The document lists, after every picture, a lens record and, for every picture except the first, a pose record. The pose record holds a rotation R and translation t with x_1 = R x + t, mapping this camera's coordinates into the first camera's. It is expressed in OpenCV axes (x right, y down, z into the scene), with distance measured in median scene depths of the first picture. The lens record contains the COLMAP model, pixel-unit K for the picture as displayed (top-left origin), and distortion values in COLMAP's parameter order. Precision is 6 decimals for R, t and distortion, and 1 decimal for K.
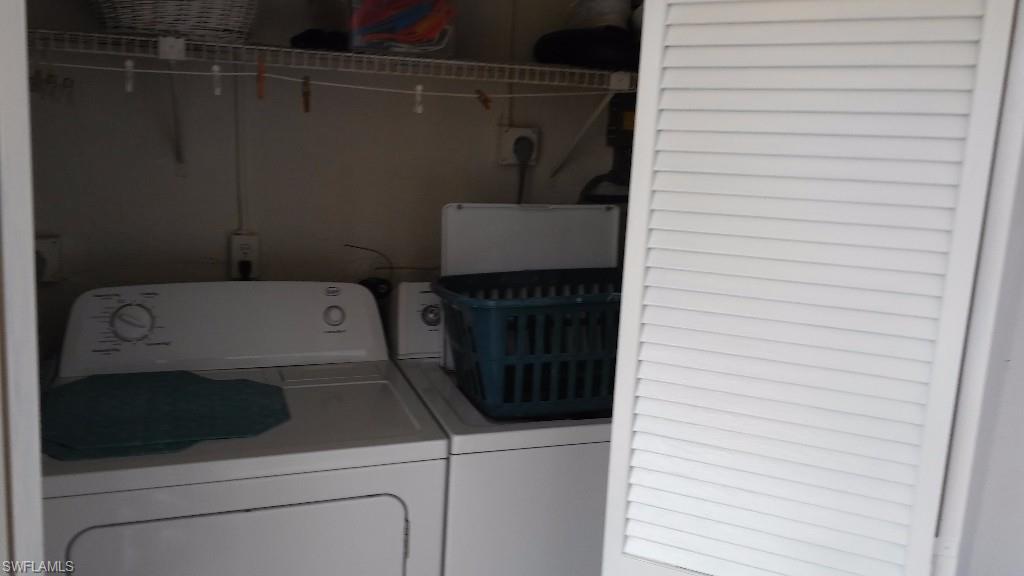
lens RADIAL K [[890.9, 0, 513.6], [0, 890.9, 285.4], [0, 0, 1]] dist [0.058995, -0.061039]
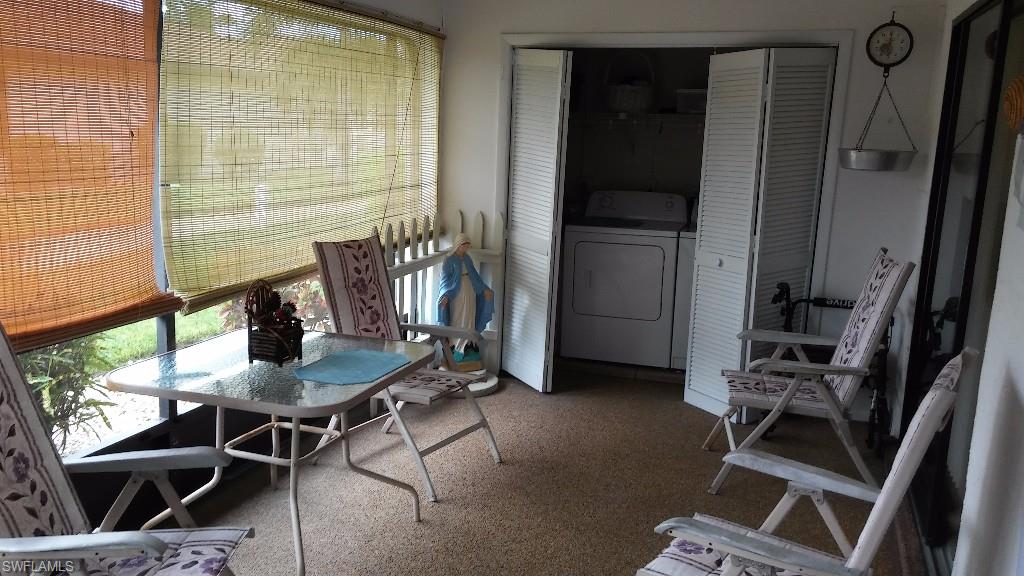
lens RADIAL K [[890.9, 0, 512.6], [0, 890.9, 290.1], [0, 0, 1]] dist [0.058995, -0.061039]
pose [[0.805601, 0.090418, -0.585518, 1.206498], [-0.104086, 0.994514, 0.010366, 0.361352], [0.583244, 0.052593, 0.810593, -1.765621]]
